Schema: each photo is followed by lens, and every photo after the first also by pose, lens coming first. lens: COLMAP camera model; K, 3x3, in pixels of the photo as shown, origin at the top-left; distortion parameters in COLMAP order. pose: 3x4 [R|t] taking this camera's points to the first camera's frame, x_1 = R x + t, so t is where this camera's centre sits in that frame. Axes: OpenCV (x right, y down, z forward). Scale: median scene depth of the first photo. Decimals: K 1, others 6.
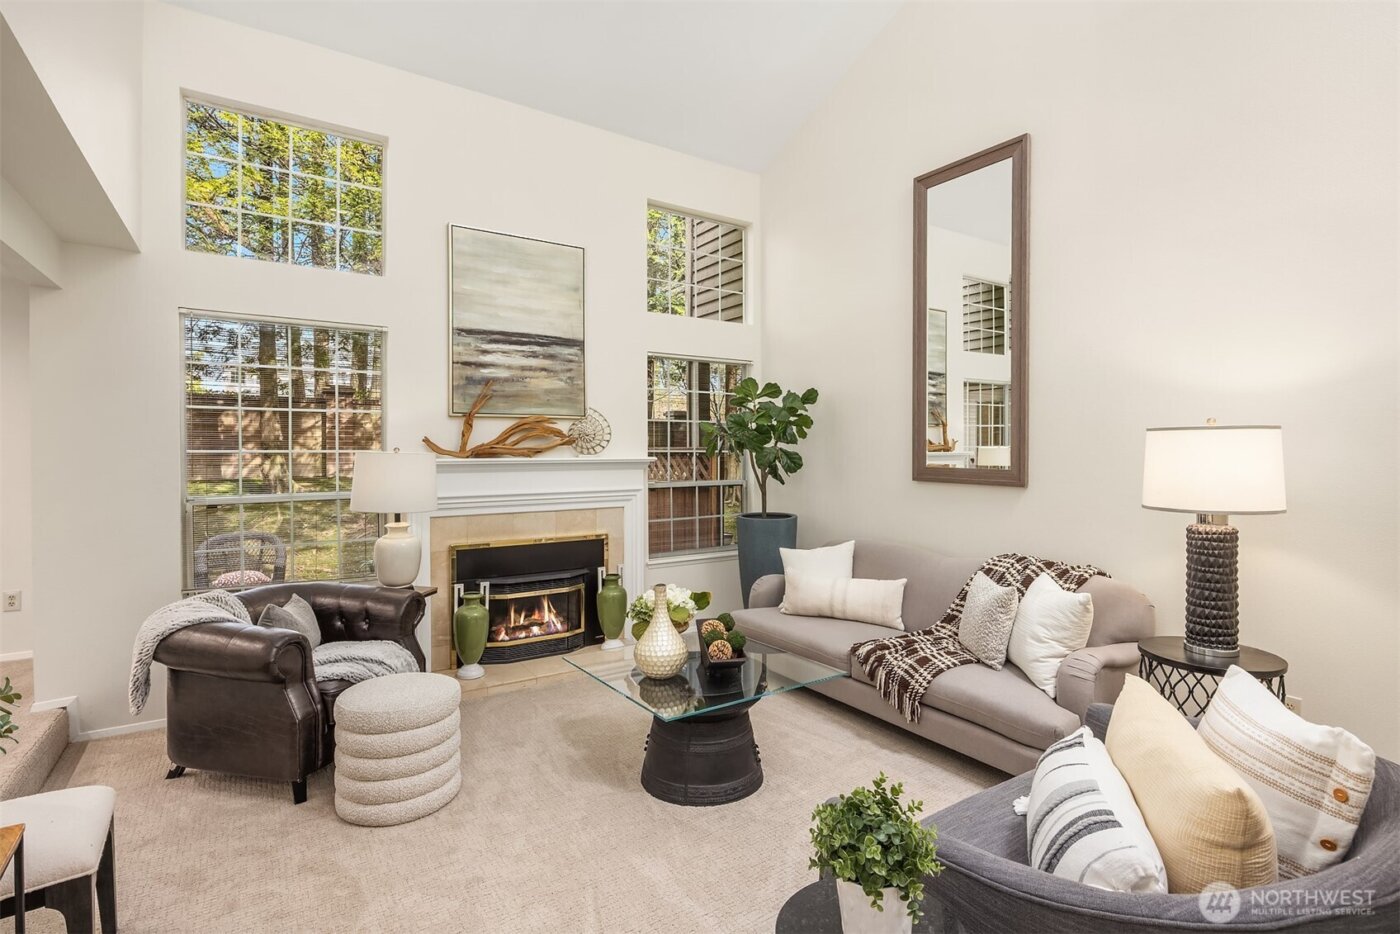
lens RADIAL K [[688.6, 0, 696.3], [0, 688.6, 448.0], [0, 0, 1]] dist [-0.000273, -0.000052]
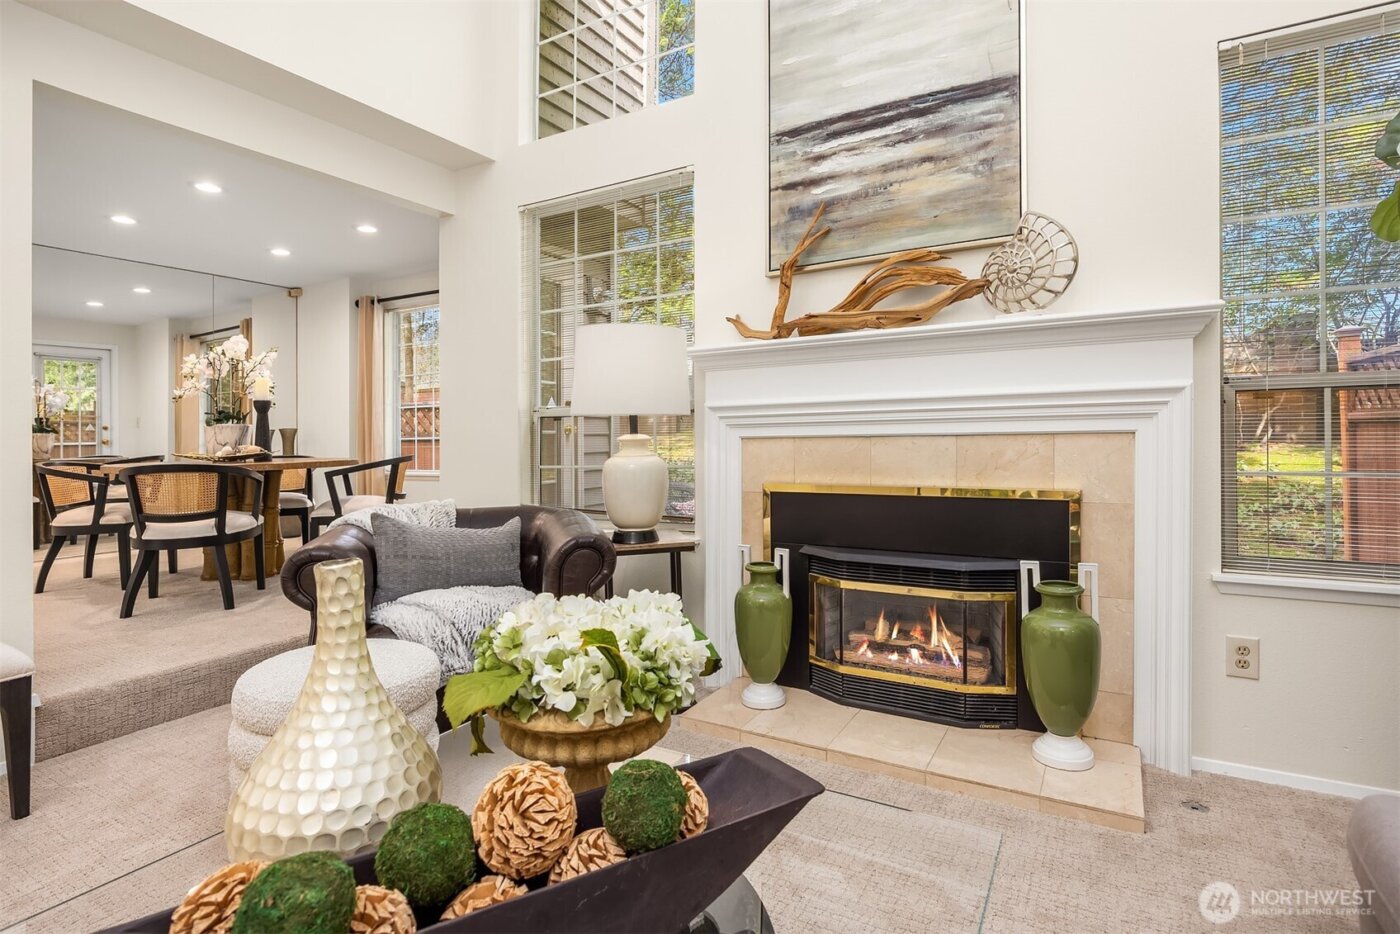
lens RADIAL K [[712.5, 0, 703.4], [0, 712.5, 438.8], [0, 0, 1]] dist [-0.003231, -0.000230]
pose [[0.435146, -0.009988, -0.900304, 0.186898], [0.011935, 0.999915, -0.005324, 0.097920], [0.900281, -0.008428, 0.435228, 0.632916]]
